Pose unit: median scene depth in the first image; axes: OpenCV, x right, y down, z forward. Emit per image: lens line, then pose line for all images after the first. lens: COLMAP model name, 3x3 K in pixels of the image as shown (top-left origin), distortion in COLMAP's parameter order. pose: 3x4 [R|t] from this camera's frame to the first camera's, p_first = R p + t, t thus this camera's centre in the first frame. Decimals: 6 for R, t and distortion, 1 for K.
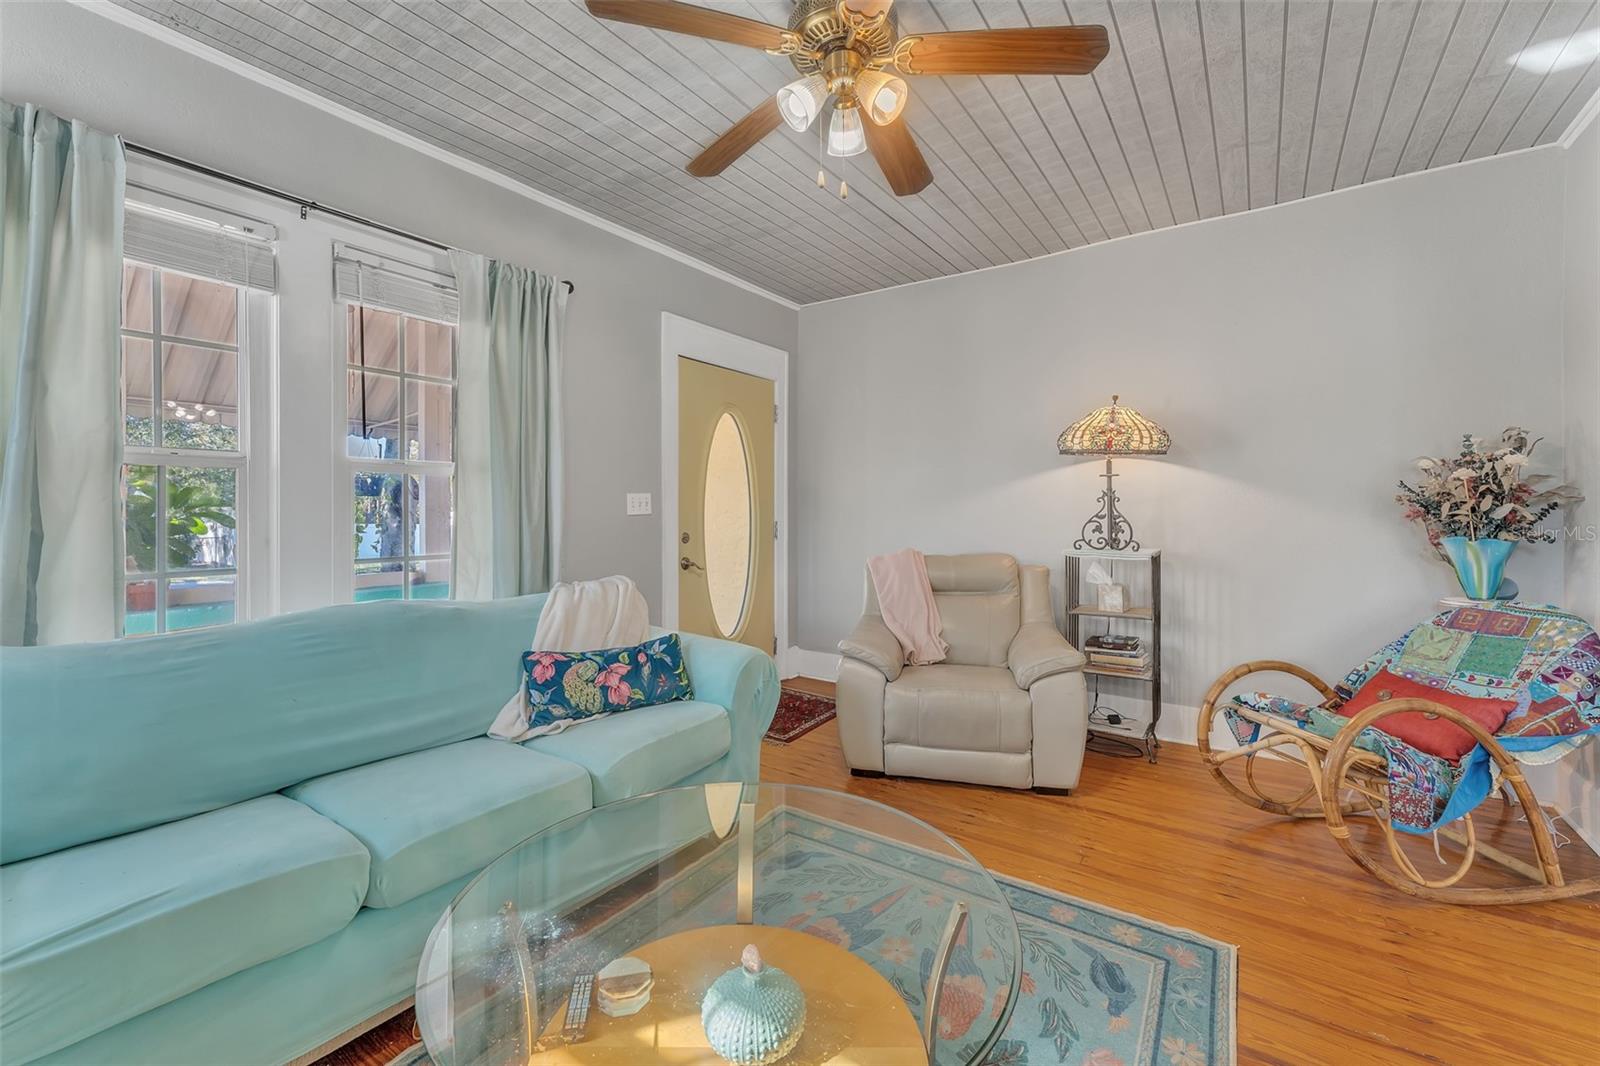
lens RADIAL K [[645.5, 0, 800.1], [0, 645.5, 514.8], [0, 0, 1]] dist [-0.001339, -0.000367]
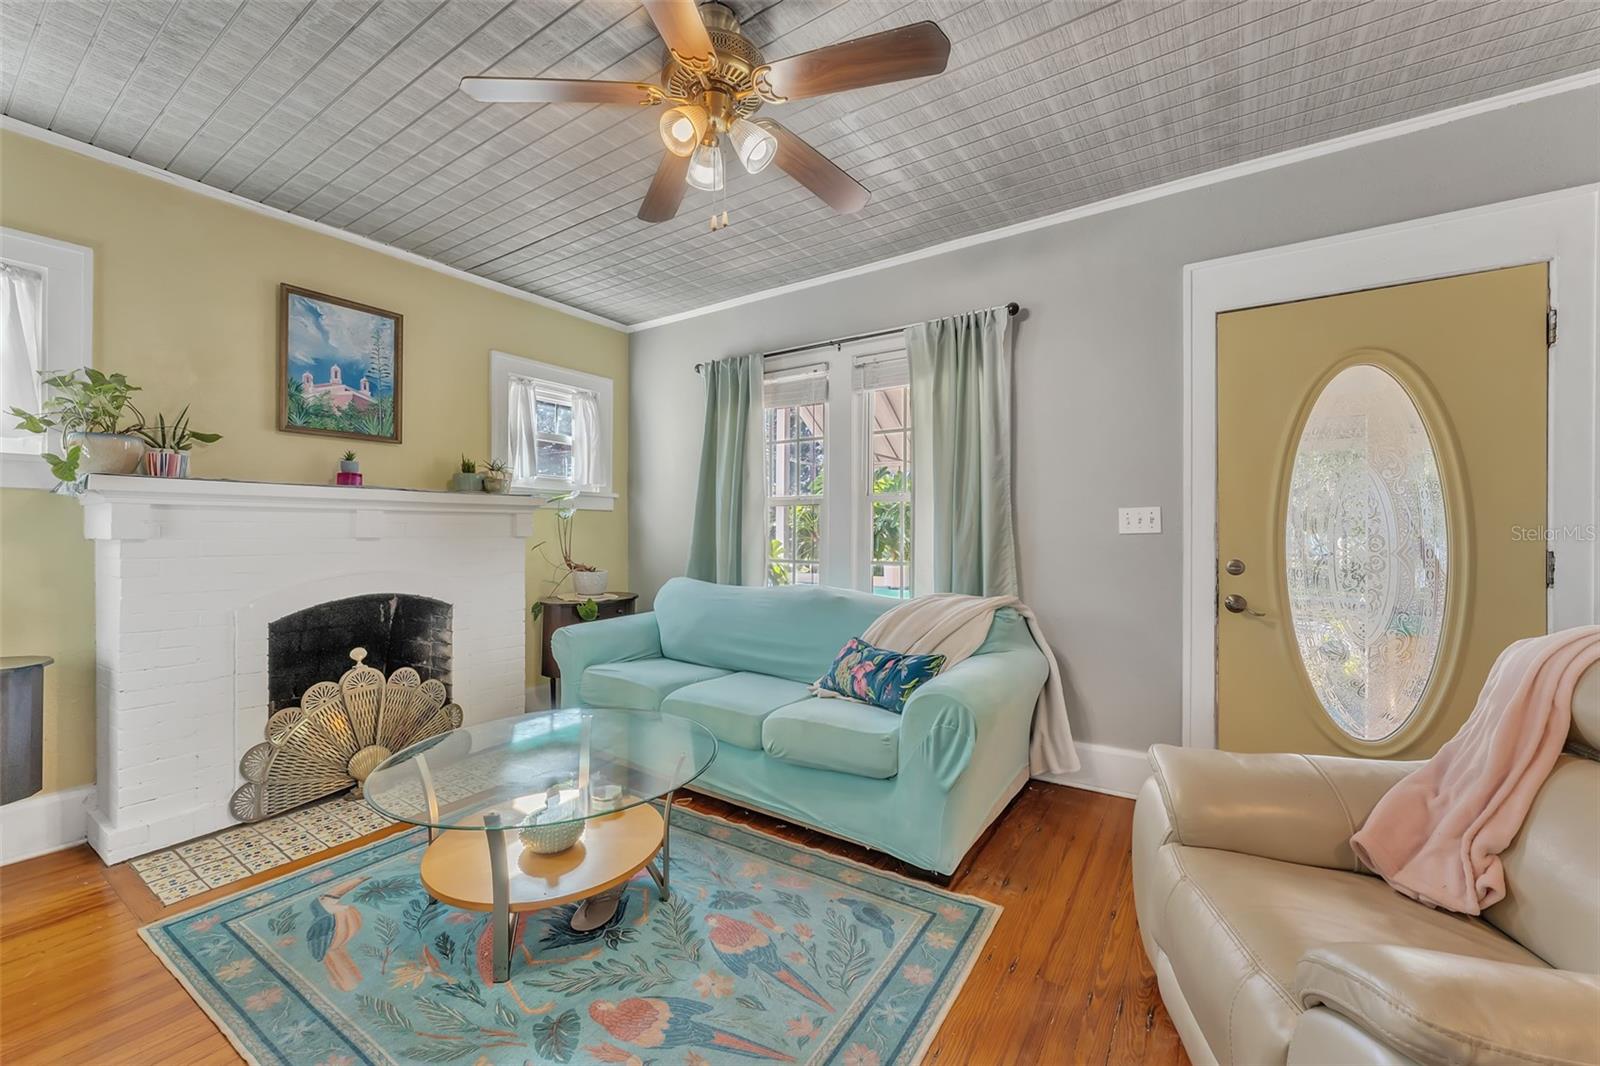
lens RADIAL K [[645.5, 0, 797.0], [0, 645.5, 530.2], [0, 0, 1]] dist [-0.001339, -0.000367]
pose [[0.020224, 0.001217, -0.999795, 0.863234], [-0.008257, 0.999965, 0.001050, -0.002265], [0.999761, 0.008235, 0.020233, 0.854417]]
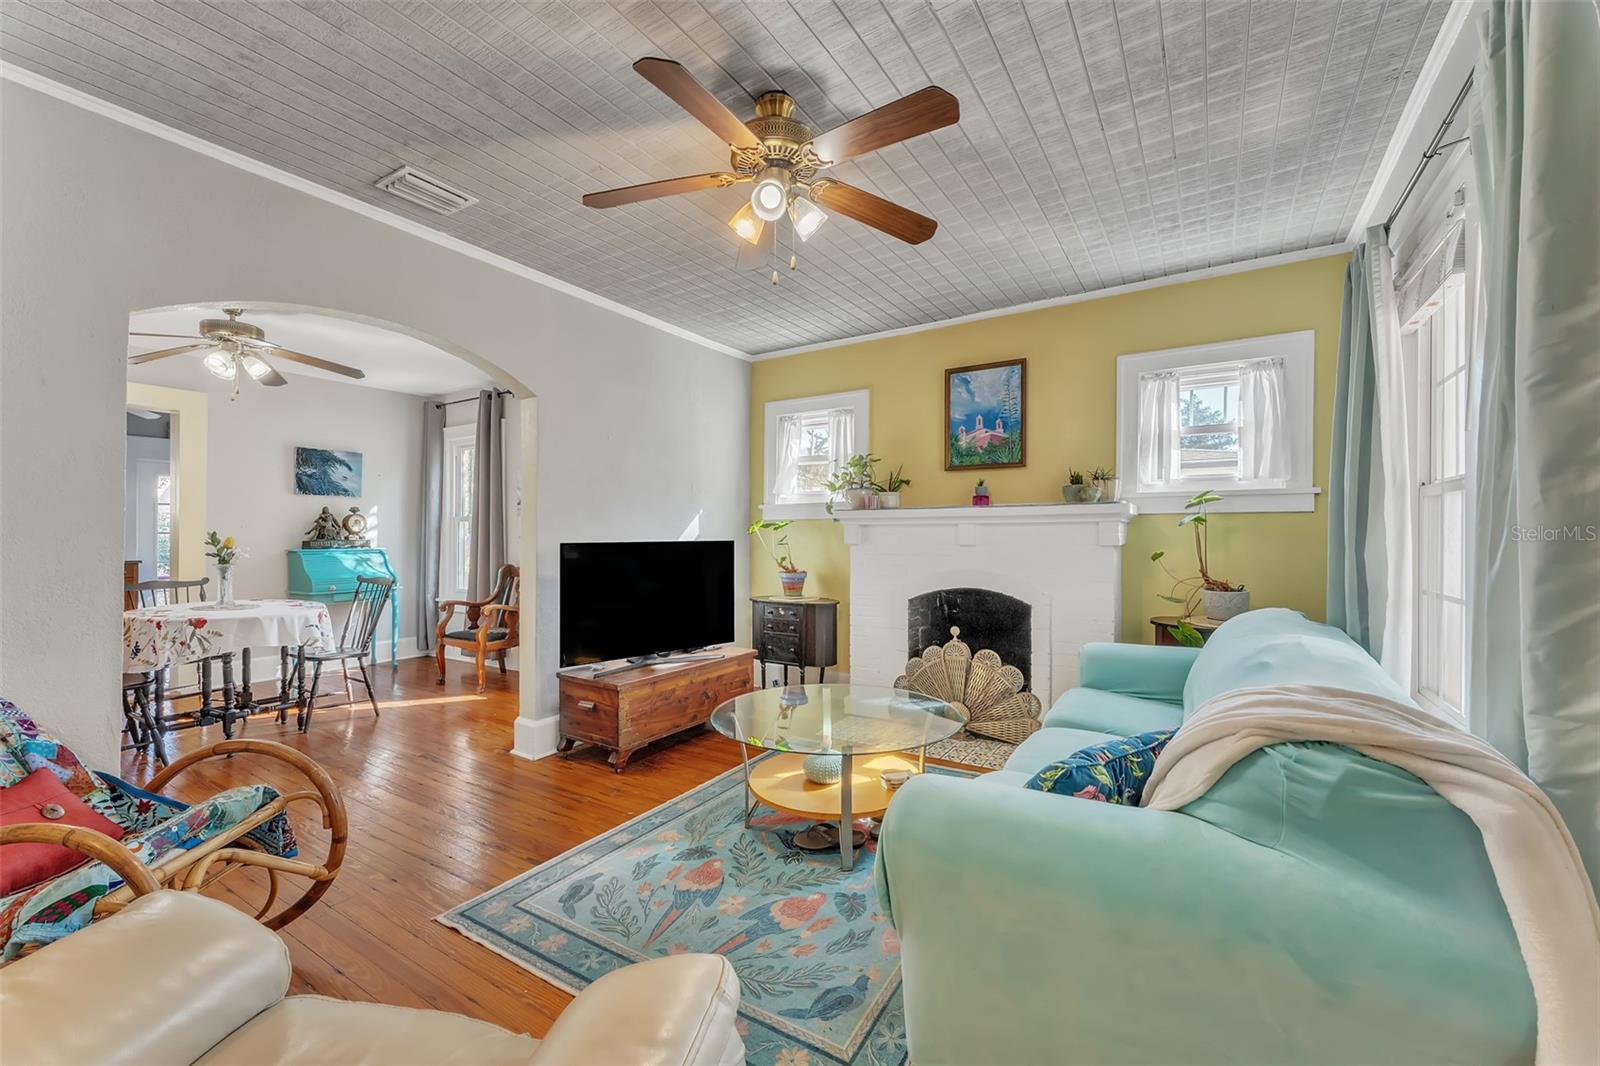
lens RADIAL K [[645.5, 0, 801.0], [0, 645.5, 533.4], [0, 0, 1]] dist [-0.001339, -0.000367]
pose [[-0.999057, 0.002722, -0.043325, 0.057227], [0.002640, 0.999995, 0.001947, -0.012988], [0.043330, 0.001831, -0.999059, 1.711658]]
